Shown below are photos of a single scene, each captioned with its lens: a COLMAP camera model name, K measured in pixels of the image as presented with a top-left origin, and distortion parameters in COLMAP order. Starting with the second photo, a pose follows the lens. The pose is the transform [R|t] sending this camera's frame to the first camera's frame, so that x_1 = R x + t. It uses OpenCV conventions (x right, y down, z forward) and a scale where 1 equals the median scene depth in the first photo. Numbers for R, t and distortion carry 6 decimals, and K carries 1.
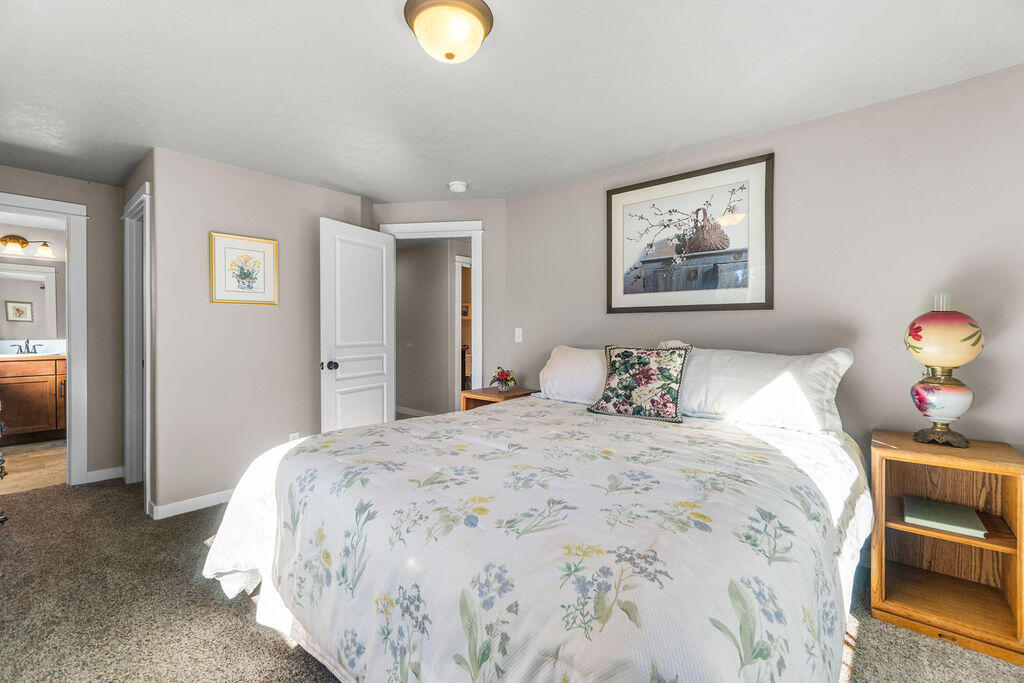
lens RADIAL K [[443.5, 0, 513.9], [0, 443.5, 341.1], [0, 0, 1]] dist [-0.007820, 0.001146]
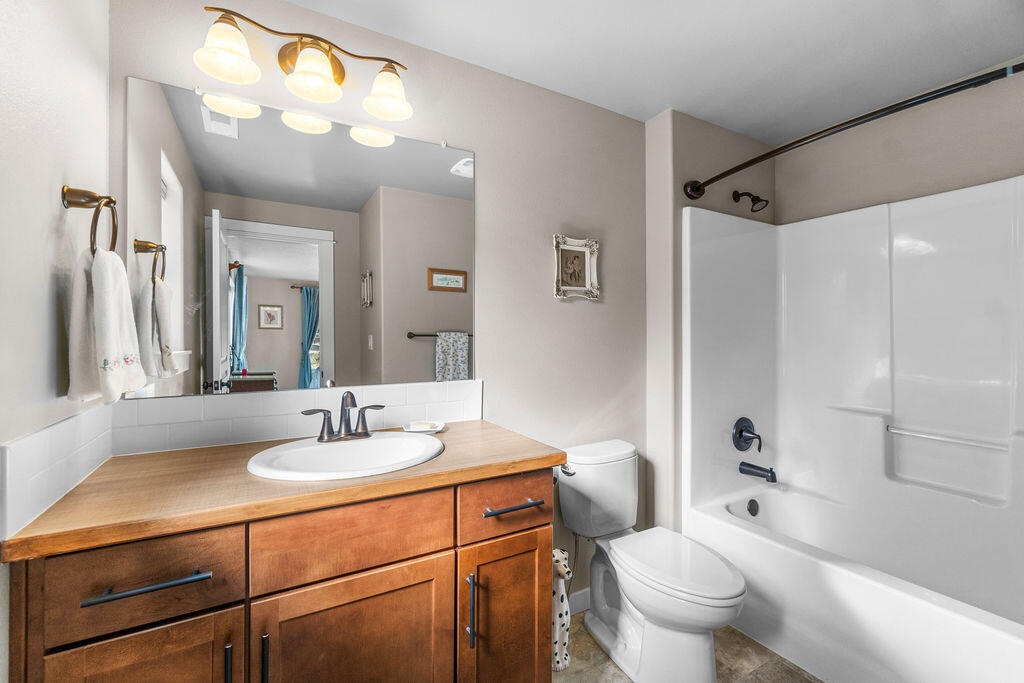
lens RADIAL K [[443.5, 0, 511.7], [0, 443.5, 340.7], [0, 0, 1]] dist [-0.007820, 0.001146]
pose [[0.946802, -0.001892, -0.321812, -0.427970], [-0.000525, 0.999972, -0.007424, -0.015962], [0.321817, 0.007198, 0.946774, 0.357622]]
